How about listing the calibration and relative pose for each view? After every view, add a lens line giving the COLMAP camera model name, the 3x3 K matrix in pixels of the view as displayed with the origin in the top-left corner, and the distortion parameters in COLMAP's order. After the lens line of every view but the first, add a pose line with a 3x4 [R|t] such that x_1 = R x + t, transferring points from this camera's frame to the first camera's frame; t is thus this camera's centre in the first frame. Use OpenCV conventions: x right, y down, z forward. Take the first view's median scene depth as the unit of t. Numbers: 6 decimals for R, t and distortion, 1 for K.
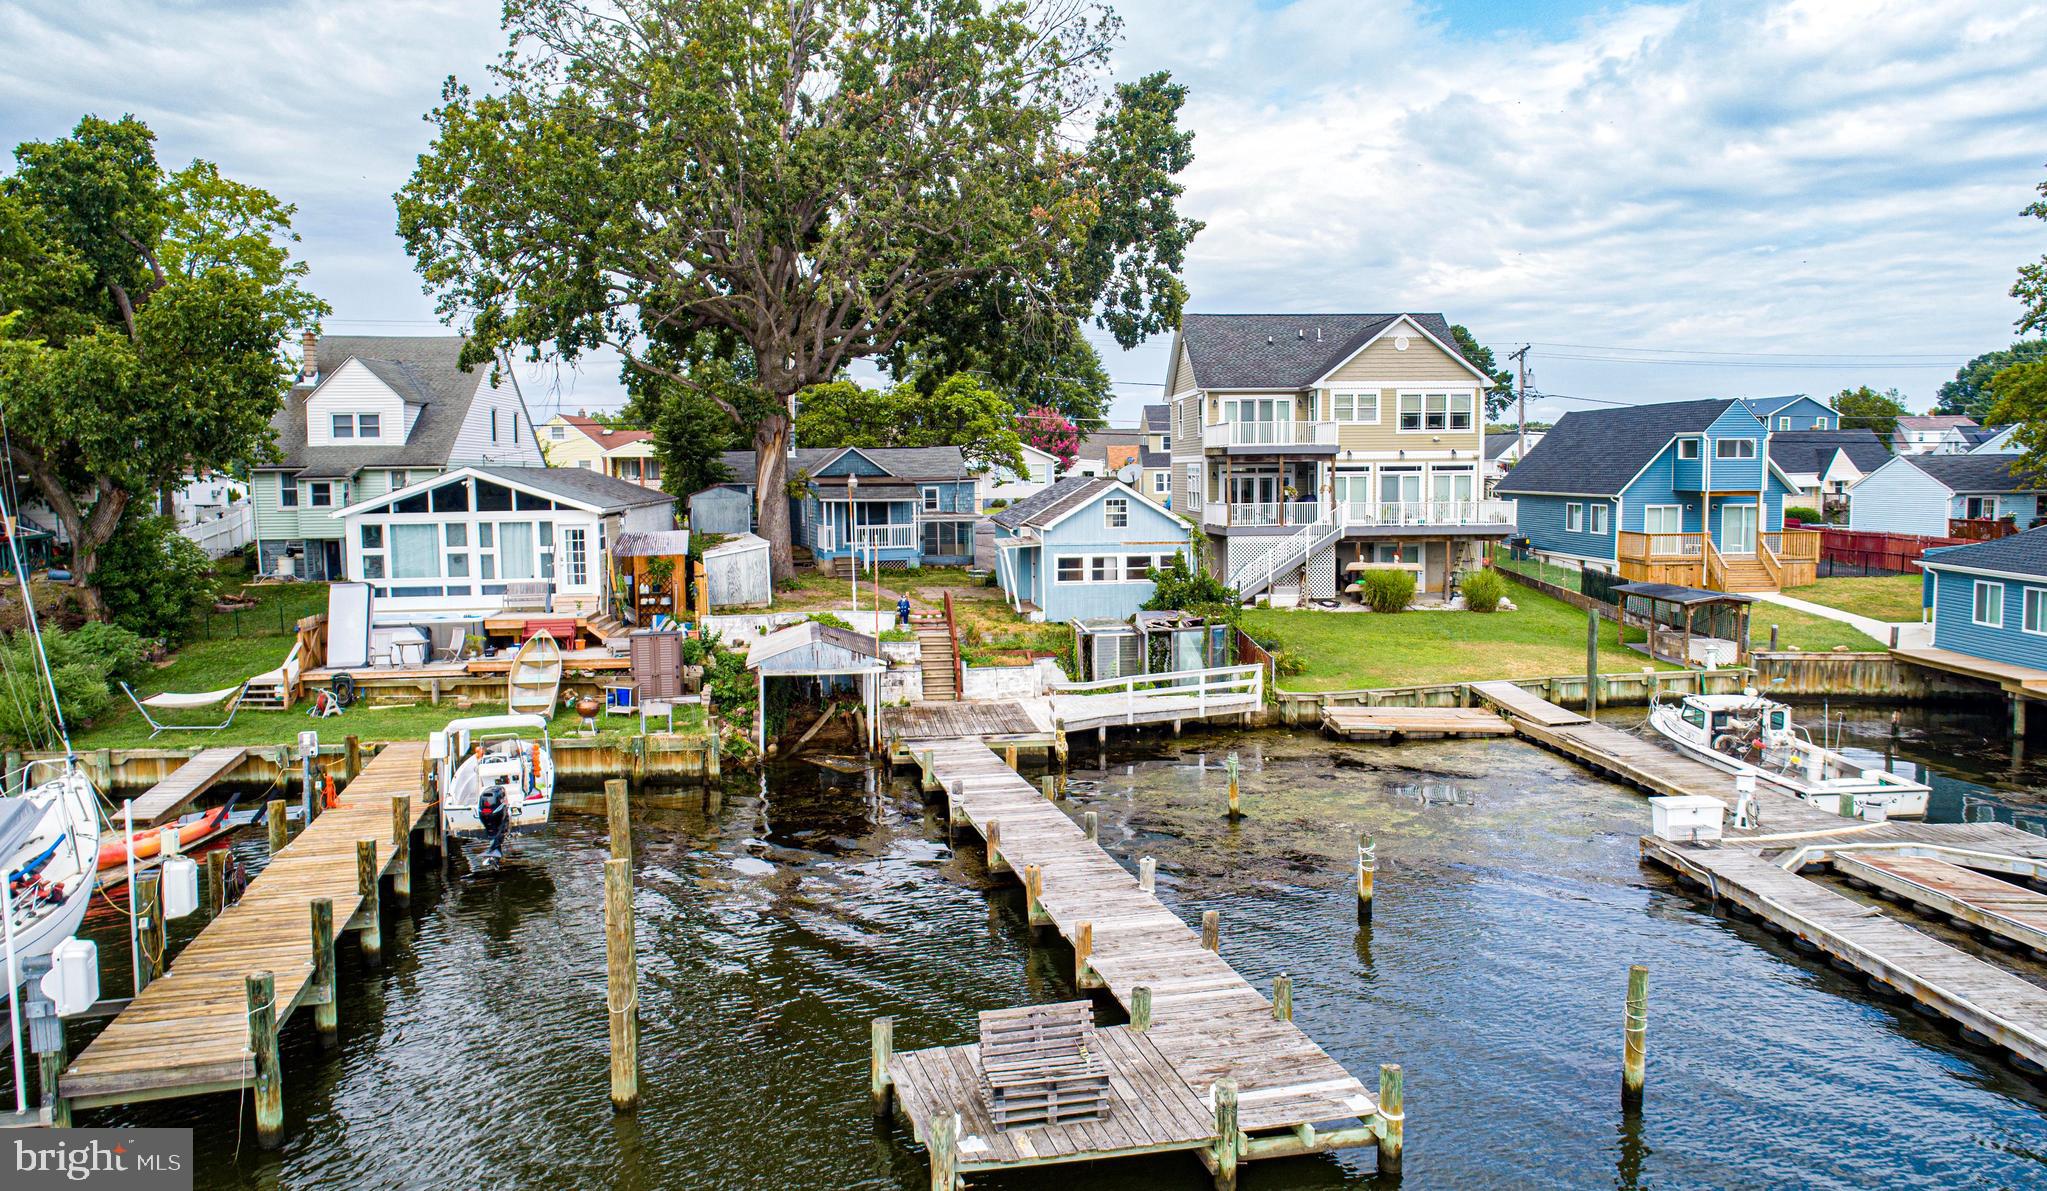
lens RADIAL K [[1418.6, 0, 1045.8], [0, 1418.6, 570.1], [0, 0, 1]] dist [-0.008486, -0.000953]
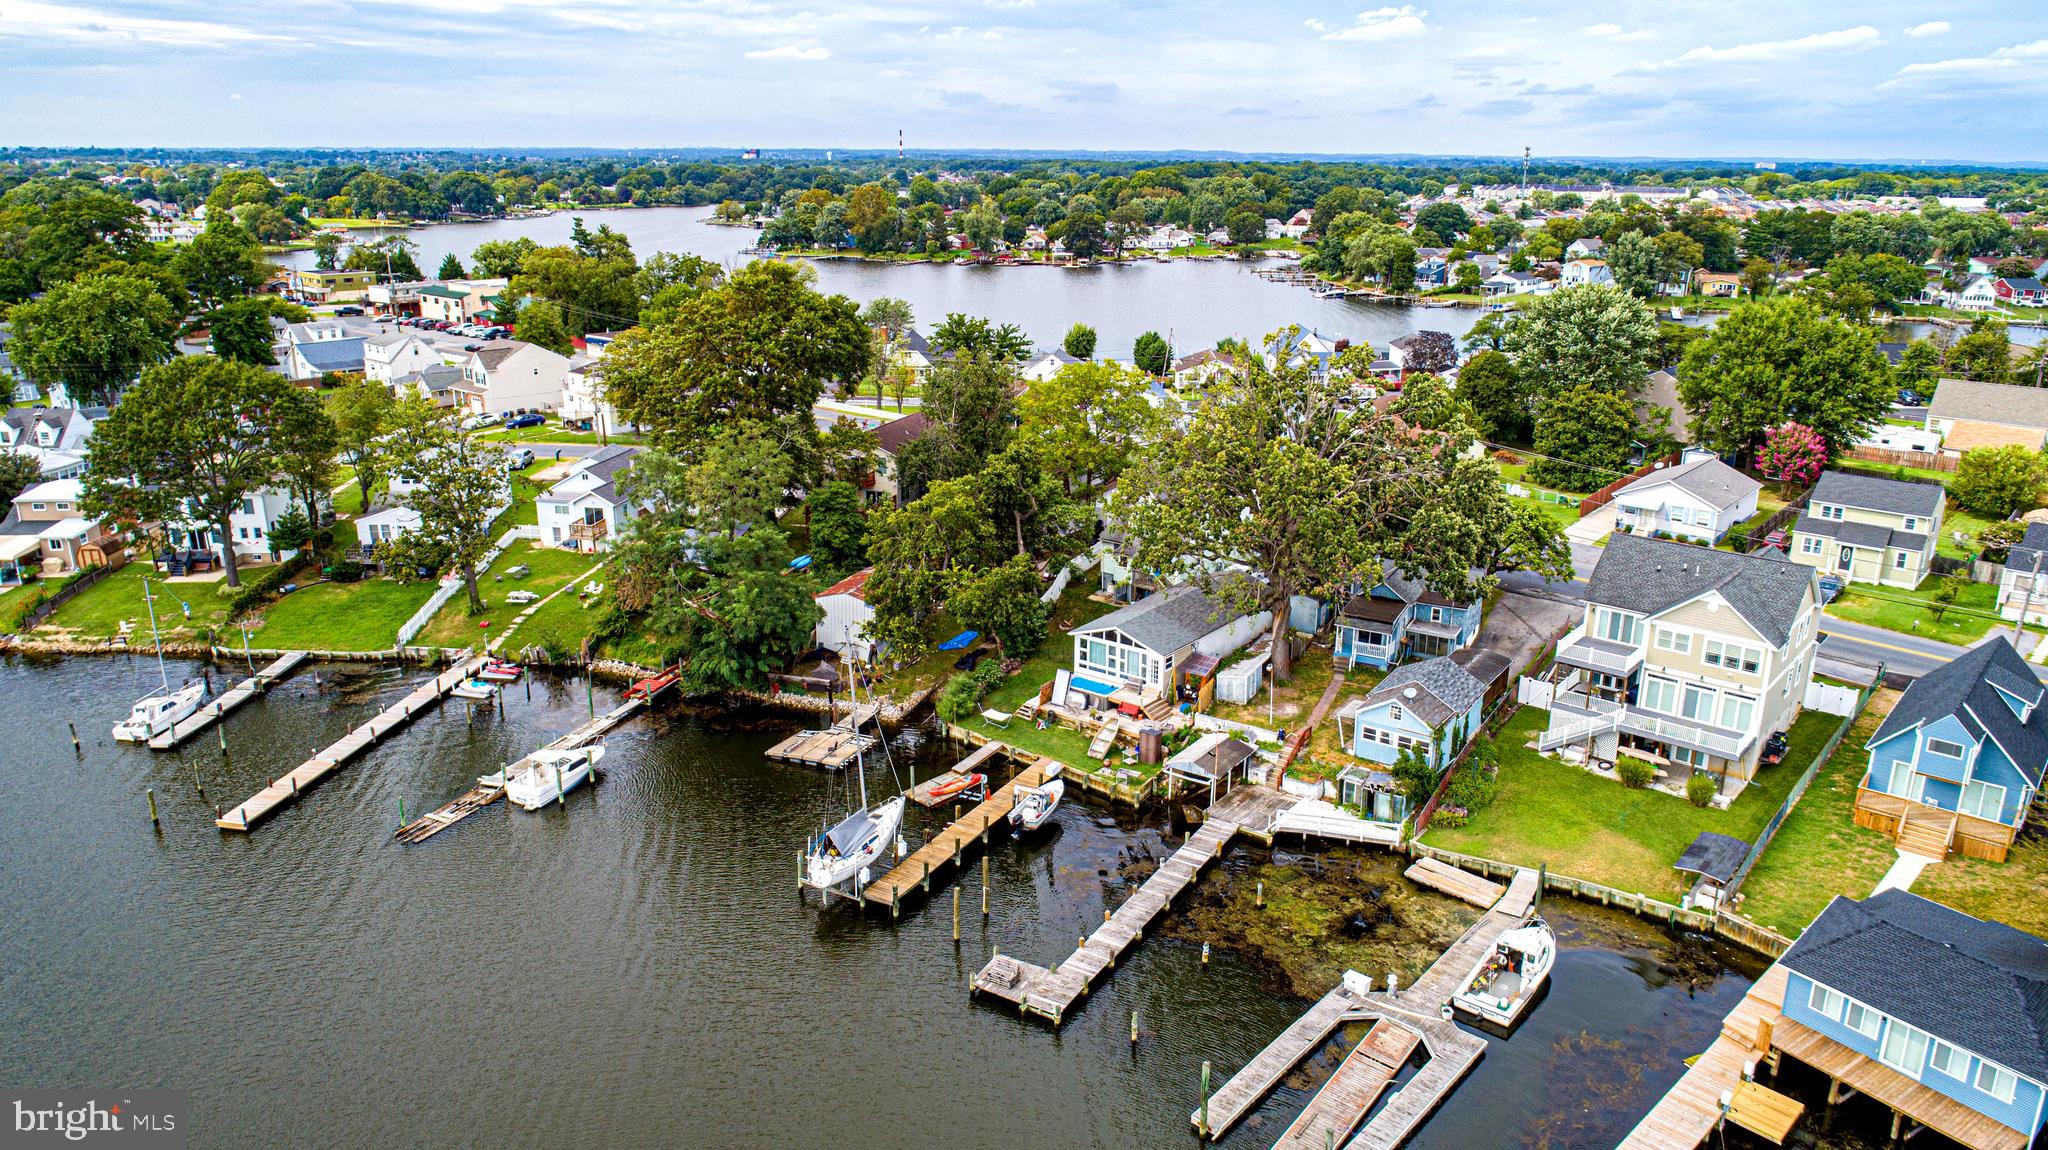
lens RADIAL K [[1372.5, 0, 1028.0], [0, 1372.5, 576.5], [0, 0, 1]] dist [-0.017201, 0.008558]
pose [[0.711299, 0.219186, -0.667841, 0.882954], [-0.063022, 0.966197, 0.249984, -0.642808], [0.700059, -0.135725, 0.701068, -0.596718]]
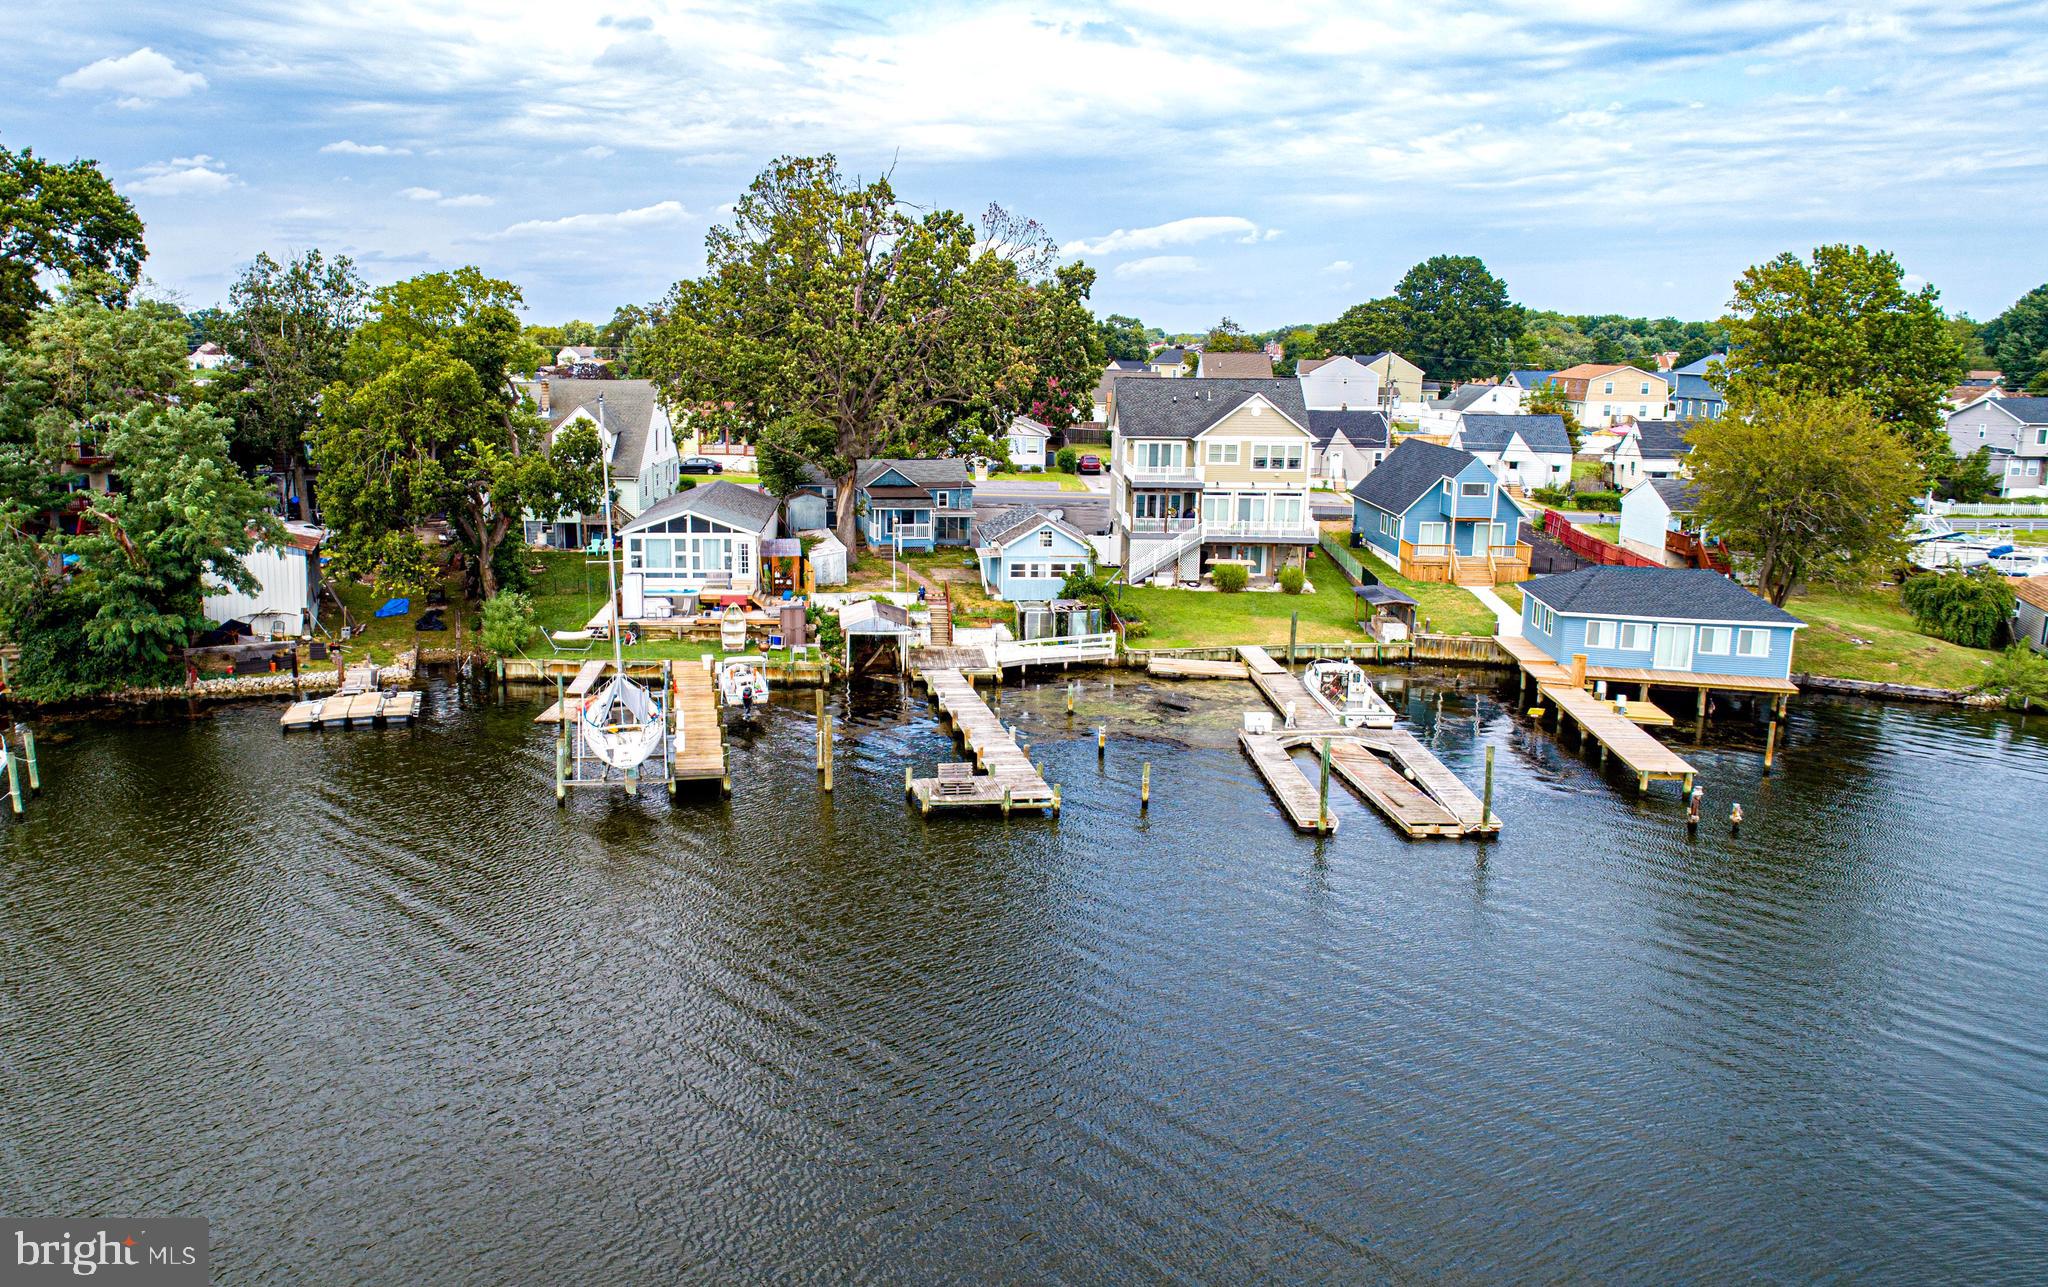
lens RADIAL K [[1549.2, 0, 918.5], [0, 1549.2, 603.4], [0, 0, 1]] dist [-0.002808, -0.001145]
pose [[0.994017, 0.035505, -0.103297, 0.093743], [-0.024884, 0.994438, 0.102344, -0.152042], [0.106357, -0.099161, 0.989371, -0.894409]]
